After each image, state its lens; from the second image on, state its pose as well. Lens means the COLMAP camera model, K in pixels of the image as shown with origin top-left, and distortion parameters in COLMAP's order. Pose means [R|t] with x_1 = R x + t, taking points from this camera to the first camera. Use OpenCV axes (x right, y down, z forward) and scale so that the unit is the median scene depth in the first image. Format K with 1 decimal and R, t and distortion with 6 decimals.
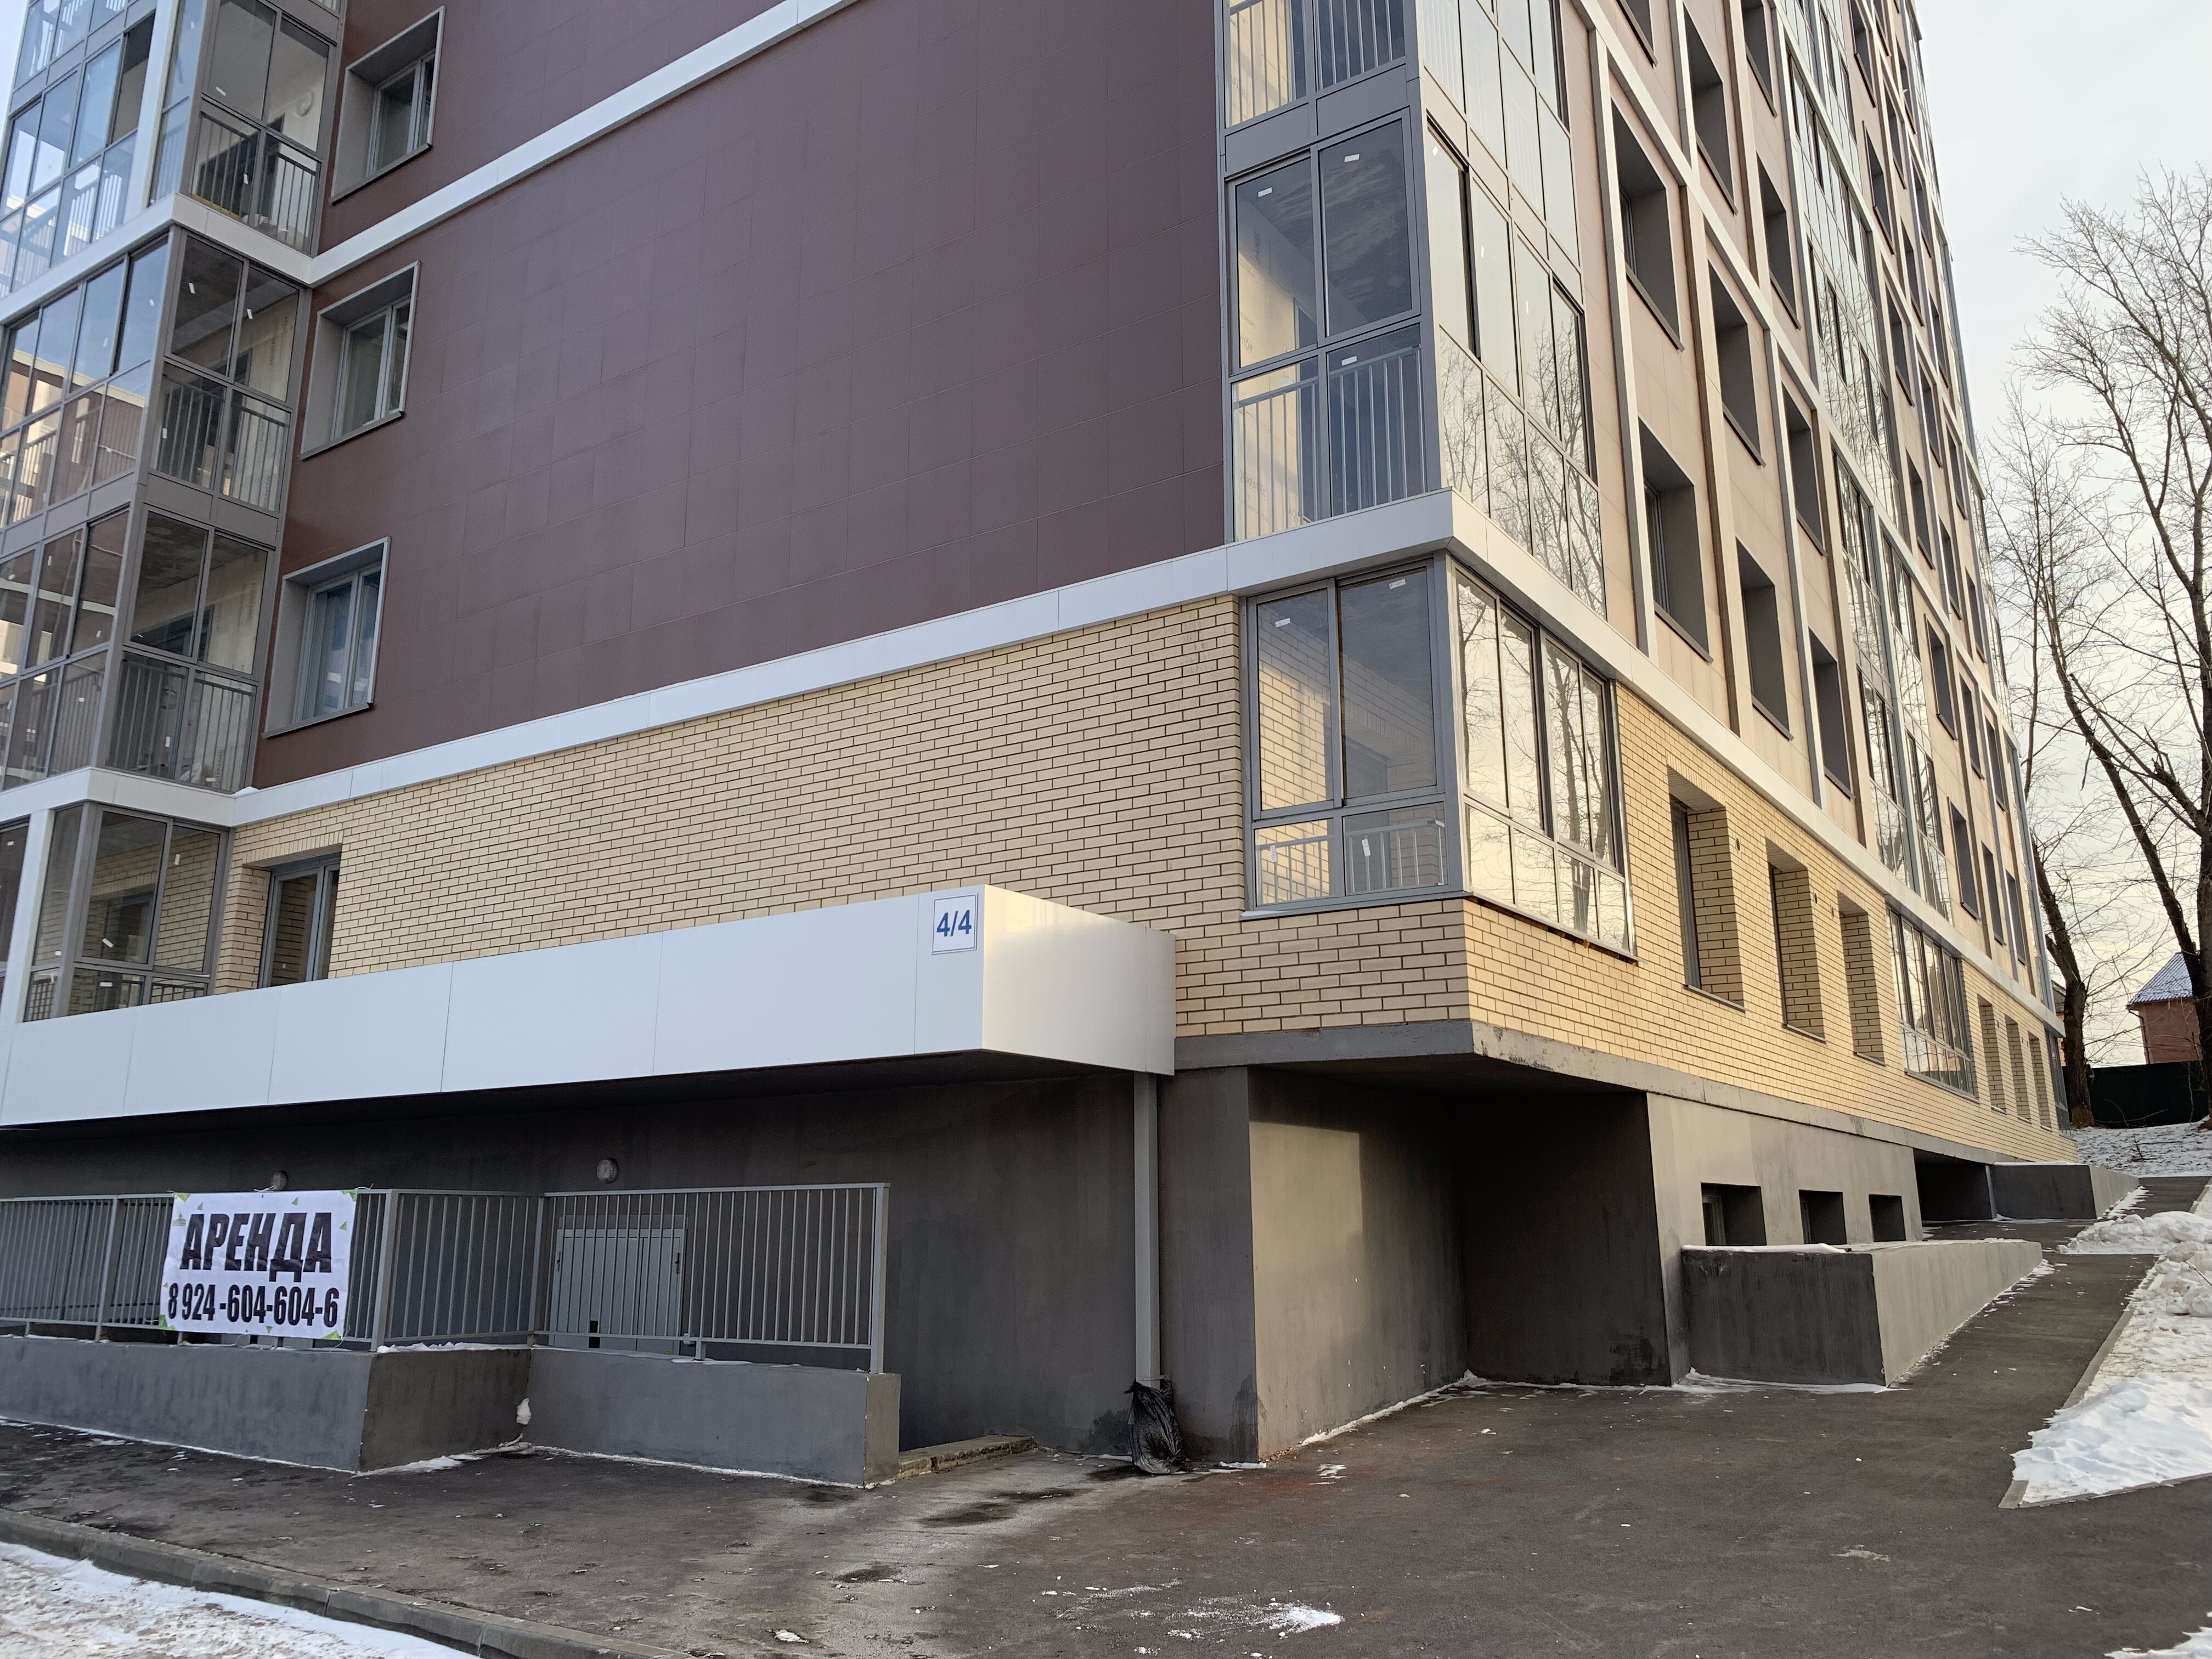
lens RADIAL K [[1711.6, 0, 1099.2], [0, 1711.6, 794.9], [0, 0, 1]] dist [0.038872, -0.052406]
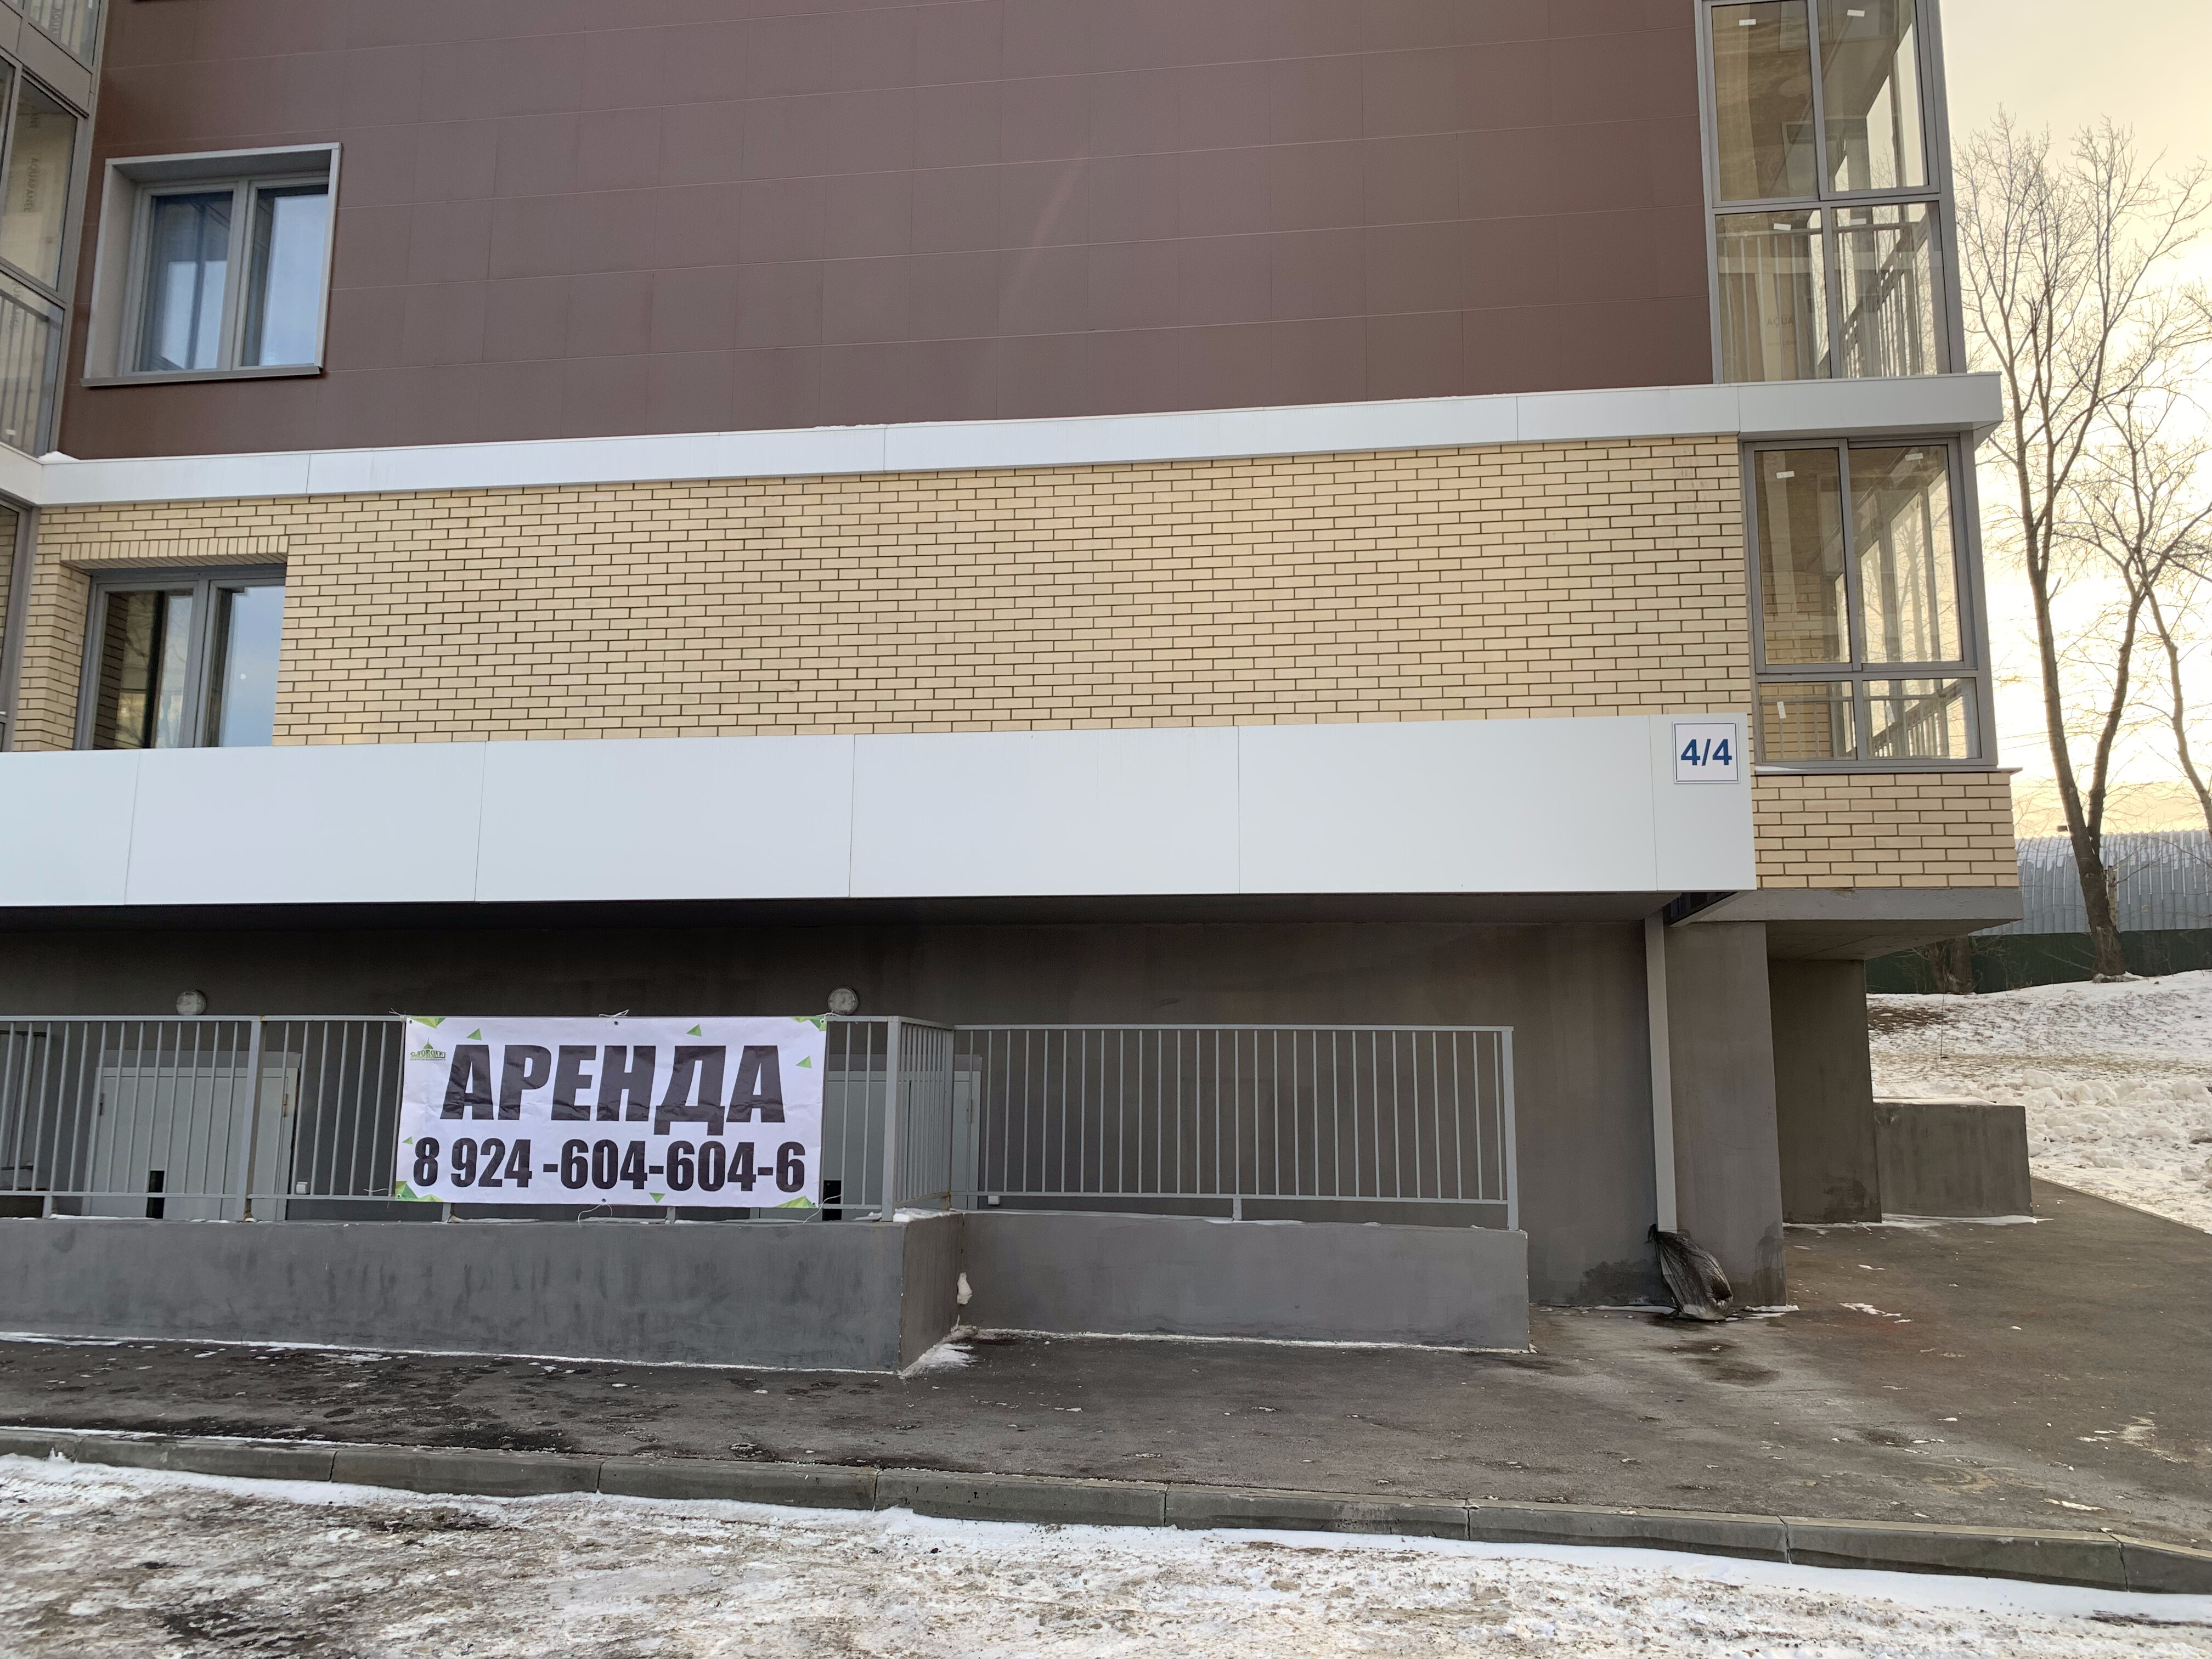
lens RADIAL K [[1692.0, 0, 1106.0], [0, 1692.0, 829.5], [0, 0, 1]] dist [0.050116, -0.055706]
pose [[0.895478, 0.074052, 0.438902, -0.626981], [-0.118196, 0.990223, 0.074081, 0.070938], [-0.429125, -0.118215, 0.895476, 0.261949]]
